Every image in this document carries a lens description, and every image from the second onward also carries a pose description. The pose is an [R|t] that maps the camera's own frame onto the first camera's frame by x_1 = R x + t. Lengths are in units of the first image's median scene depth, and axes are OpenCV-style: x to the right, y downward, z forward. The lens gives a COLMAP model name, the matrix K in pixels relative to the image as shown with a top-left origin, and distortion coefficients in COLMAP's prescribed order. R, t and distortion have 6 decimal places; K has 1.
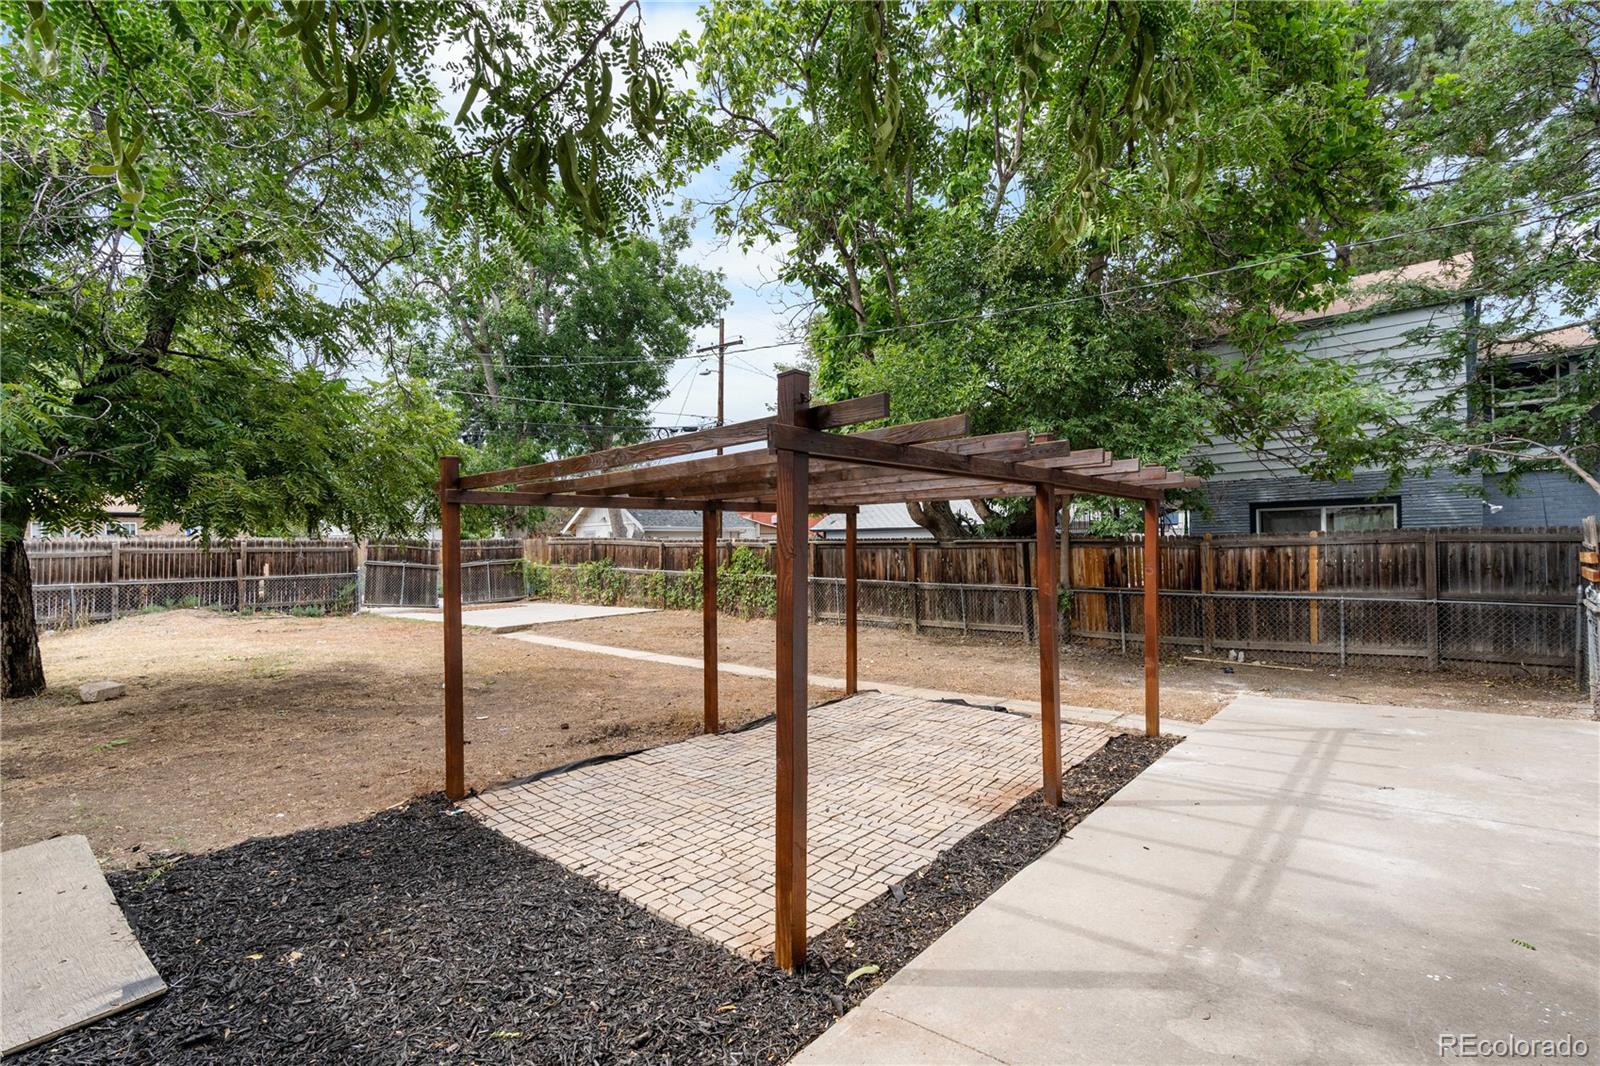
lens RADIAL K [[735.3, 0, 800.9], [0, 735.3, 540.3], [0, 0, 1]] dist [-0.005952, 0.000620]
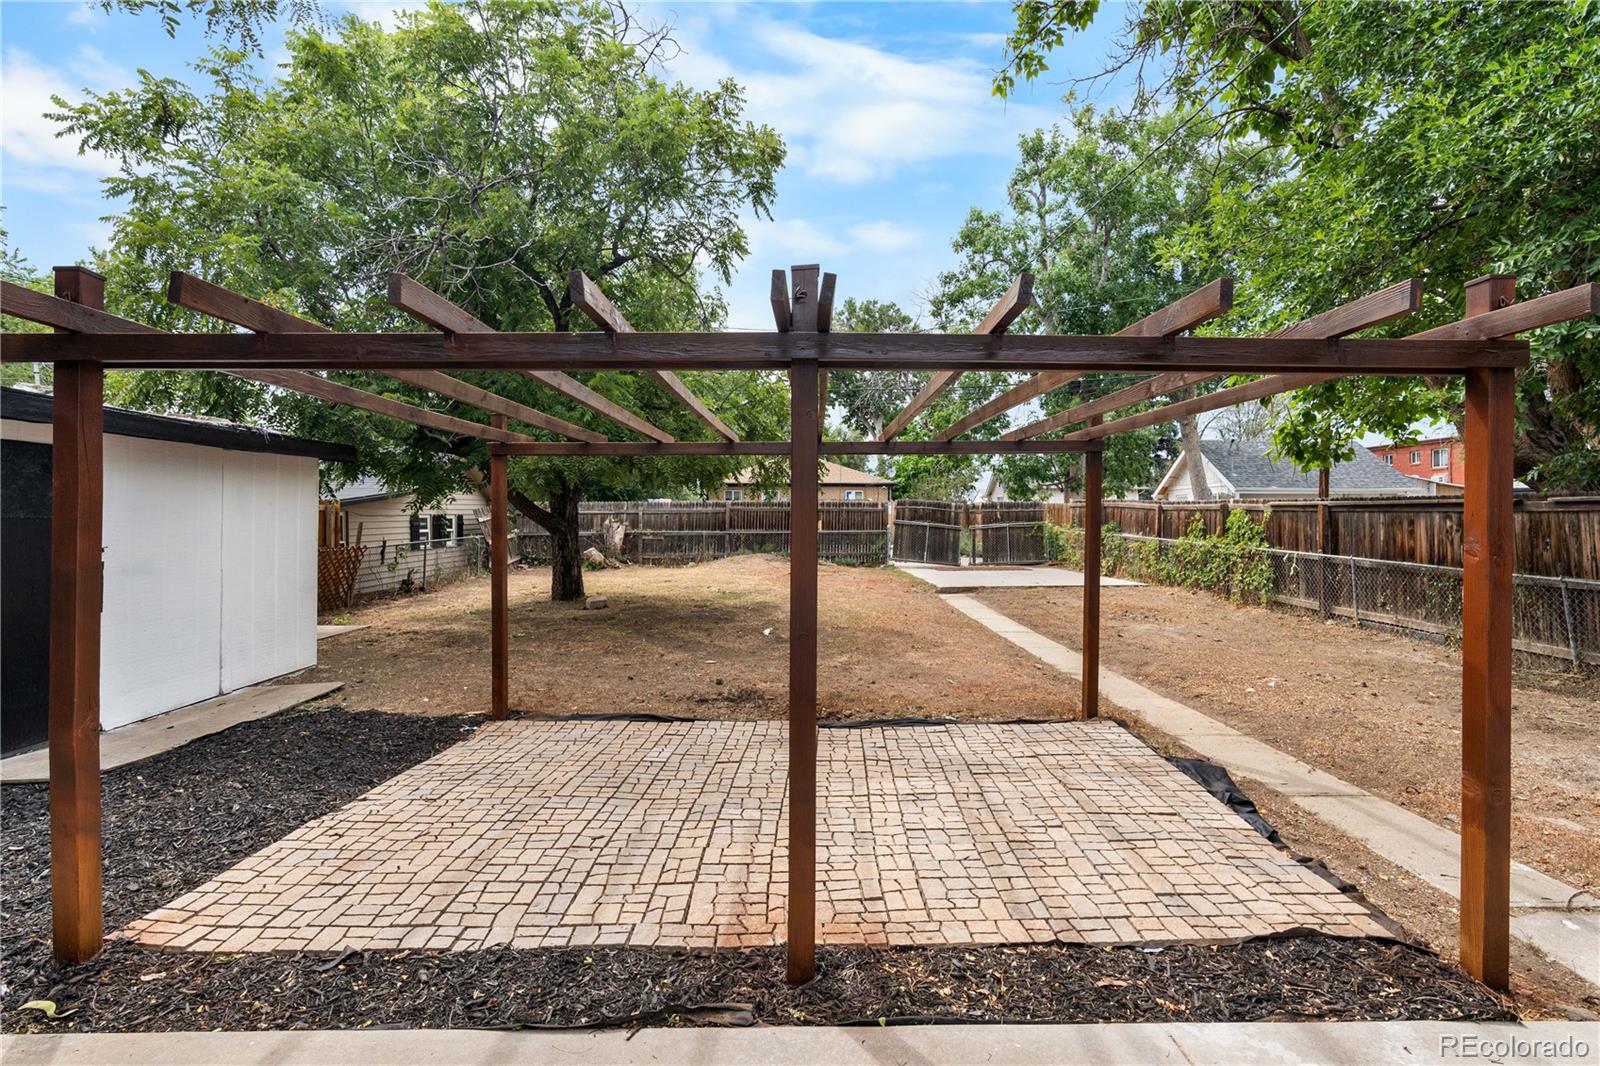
lens RADIAL K [[728.1, 0, 796.4], [0, 728.1, 540.1], [0, 0, 1]] dist [-0.006064, 0.001320]
pose [[0.662495, 0.039092, -0.748046, 0.239822], [-0.004519, 0.998828, 0.048196, 0.008322], [0.749053, -0.028549, 0.661895, 0.222501]]
